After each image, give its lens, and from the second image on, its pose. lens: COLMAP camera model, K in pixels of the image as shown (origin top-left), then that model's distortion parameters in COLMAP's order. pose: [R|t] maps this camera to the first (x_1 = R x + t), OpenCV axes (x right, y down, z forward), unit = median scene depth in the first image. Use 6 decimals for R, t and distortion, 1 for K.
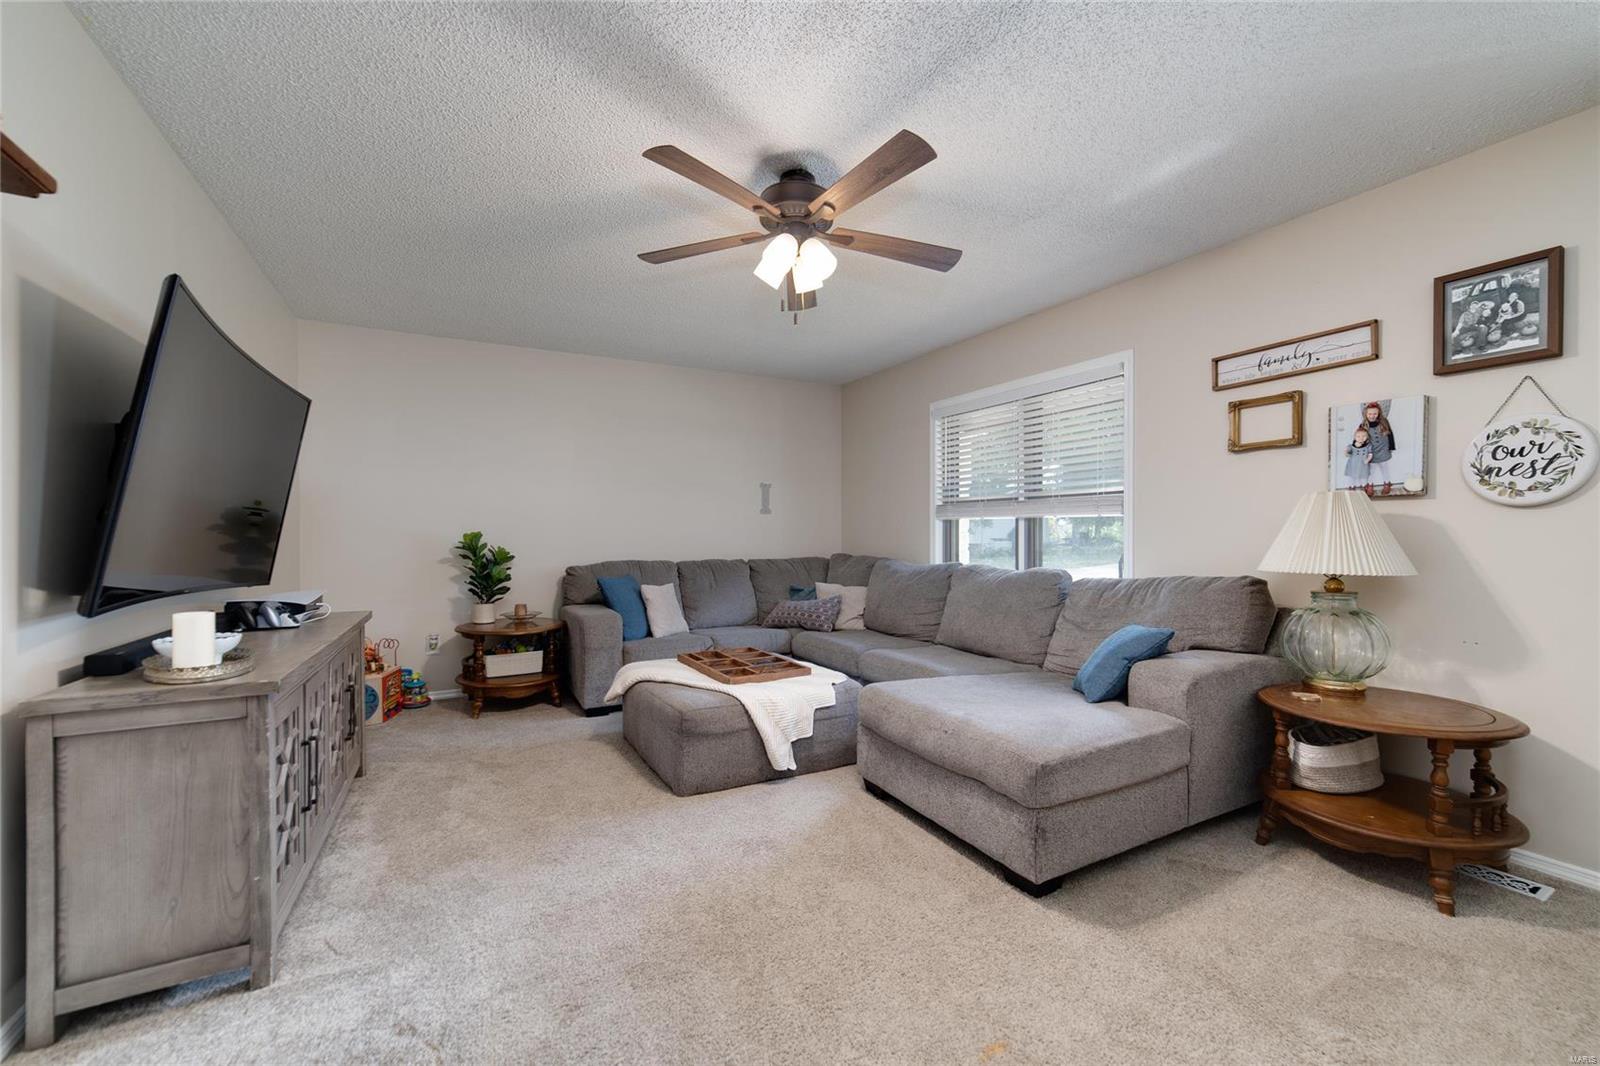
lens RADIAL K [[616.9, 0, 809.6], [0, 616.9, 539.8], [0, 0, 1]] dist [-0.015217, 0.003348]
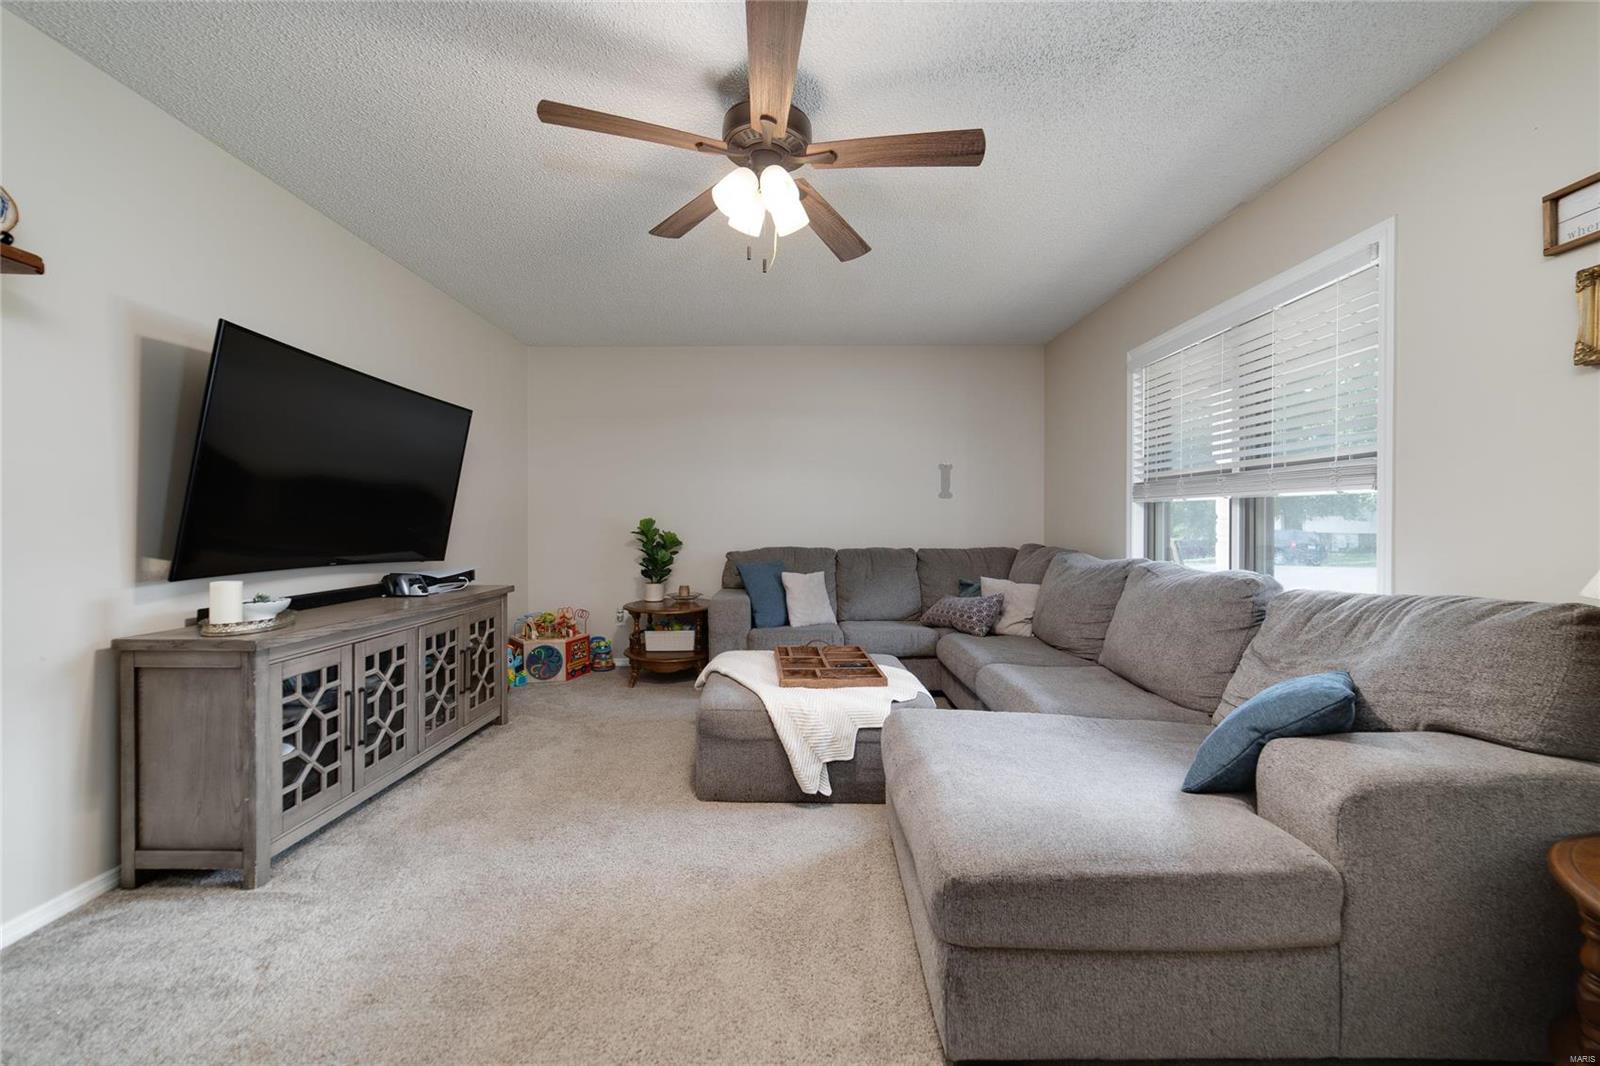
lens RADIAL K [[616.9, 0, 784.1], [0, 616.9, 526.6], [0, 0, 1]] dist [-0.015217, 0.003348]
pose [[0.883335, 0.005463, -0.468710, 0.364996], [-0.005546, 0.999984, 0.001204, -0.001712], [0.468709, 0.001536, 0.883351, 0.244453]]
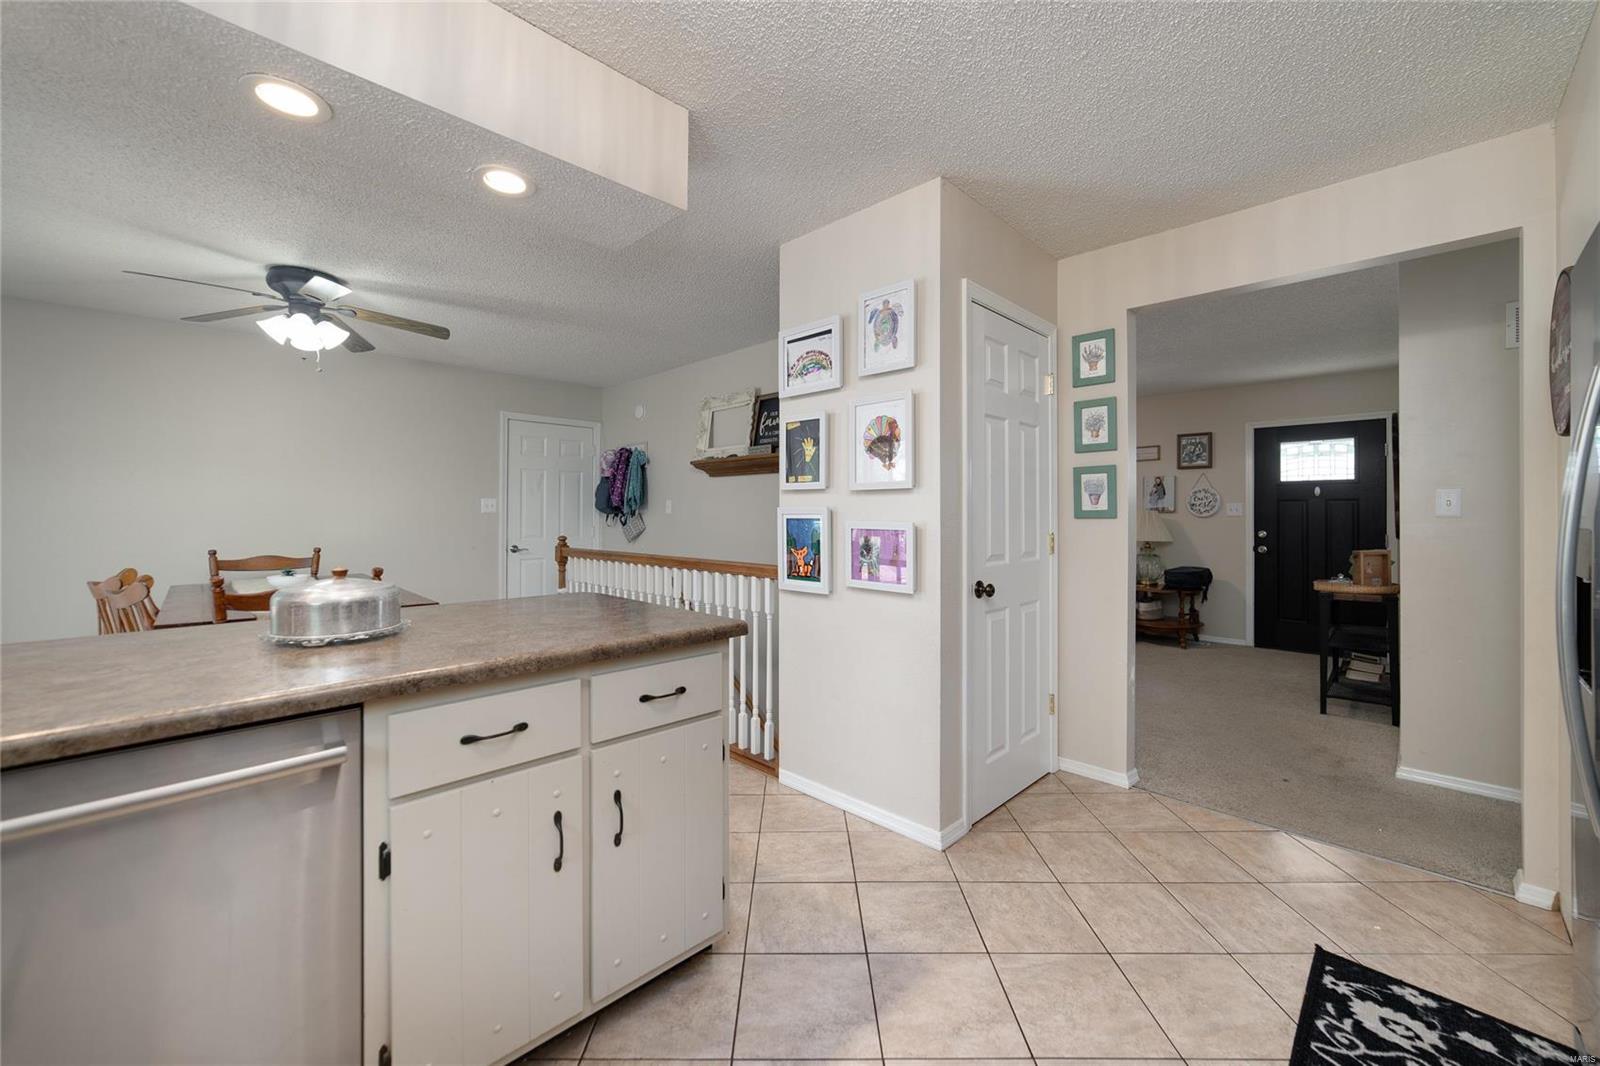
lens RADIAL K [[616.9, 0, 808.6], [0, 616.9, 515.5], [0, 0, 1]] dist [-0.015217, 0.003348]
pose [[0.963086, -0.003108, 0.269175, -1.182671], [0.004402, 0.999981, -0.004204, -0.048422], [-0.269157, 0.005234, 0.963082, -1.089797]]
